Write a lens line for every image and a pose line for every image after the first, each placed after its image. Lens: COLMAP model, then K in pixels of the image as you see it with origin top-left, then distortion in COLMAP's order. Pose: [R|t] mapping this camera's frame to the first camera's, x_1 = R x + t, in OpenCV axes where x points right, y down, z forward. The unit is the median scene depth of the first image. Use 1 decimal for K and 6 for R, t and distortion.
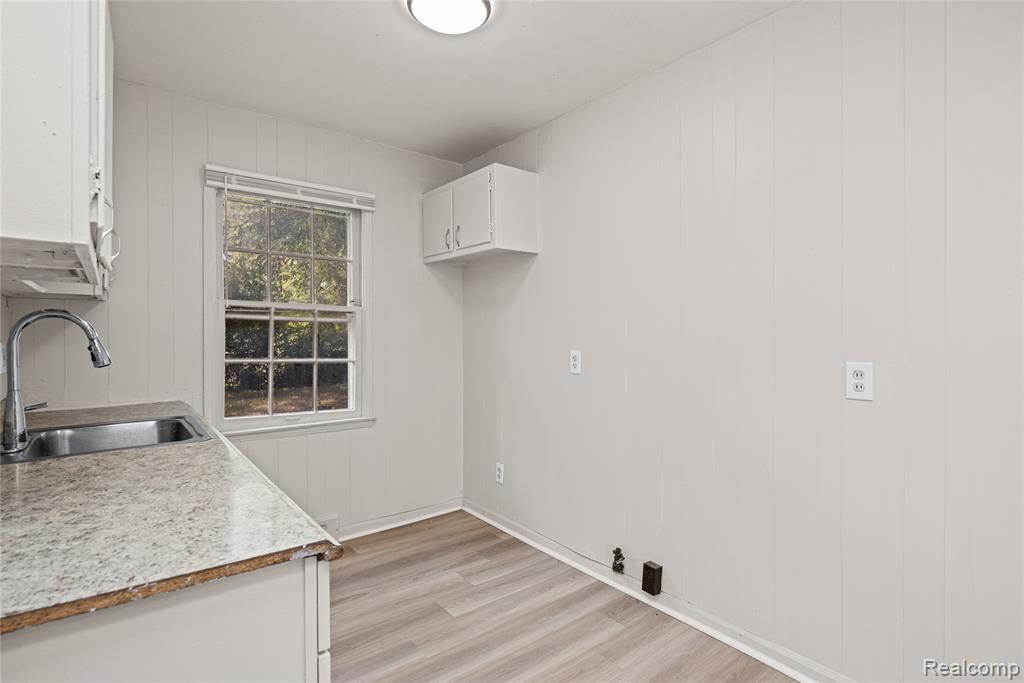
lens RADIAL K [[514.1, 0, 511.7], [0, 514.1, 344.5], [0, 0, 1]] dist [0.002562, -0.000086]
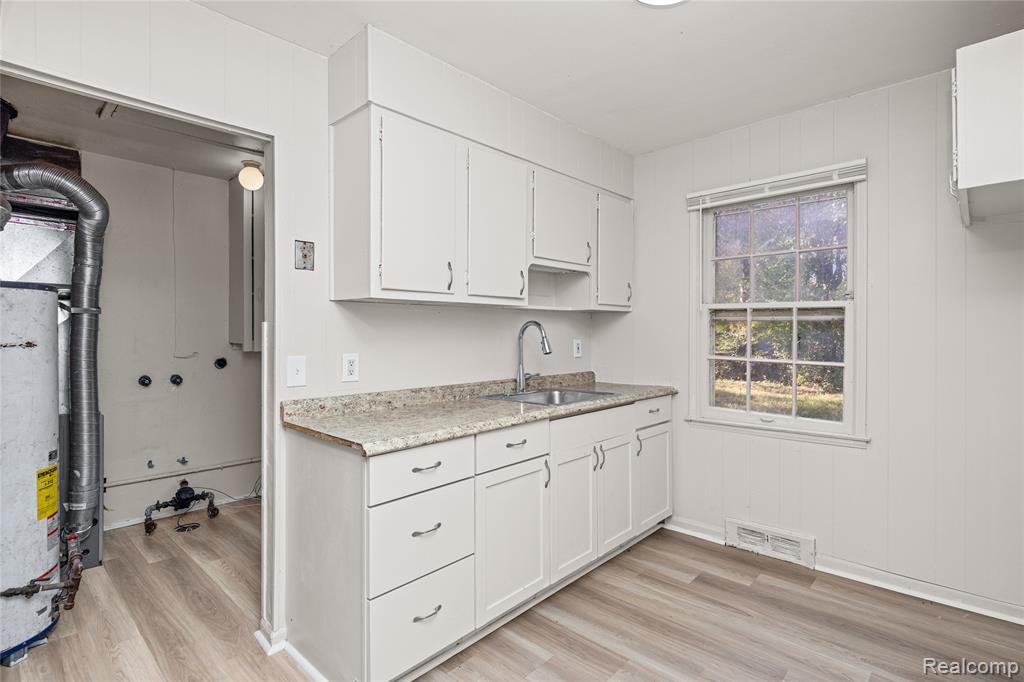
lens RADIAL K [[497.3, 0, 514.5], [0, 497.3, 337.3], [0, 0, 1]] dist [0.007574, 0.000160]
pose [[0.152086, 0.002858, -0.988363, 0.464832], [-0.014119, 0.999900, 0.000719, -0.006876], [0.988266, 0.013845, 0.152111, 0.385965]]
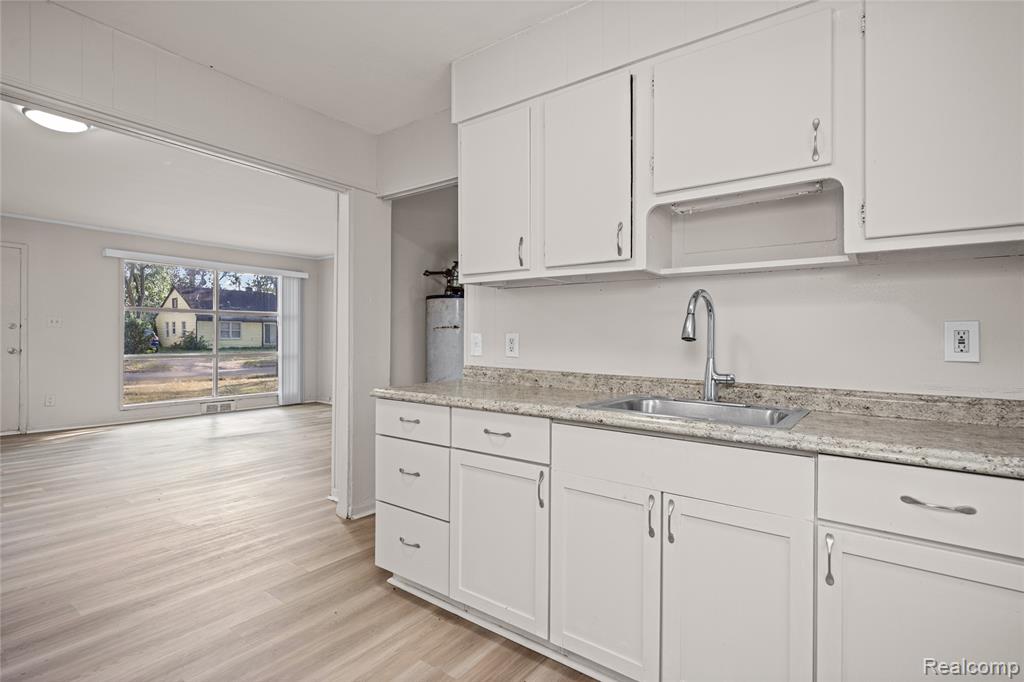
lens RADIAL K [[497.5, 0, 496.2], [0, 497.5, 336.7], [0, 0, 1]] dist [-0.000434, -0.000336]
pose [[-0.970596, -0.017099, -0.240108, -0.104886], [-0.021341, 0.999659, 0.015078, 0.016876], [0.239768, 0.019759, -0.970629, 1.124786]]
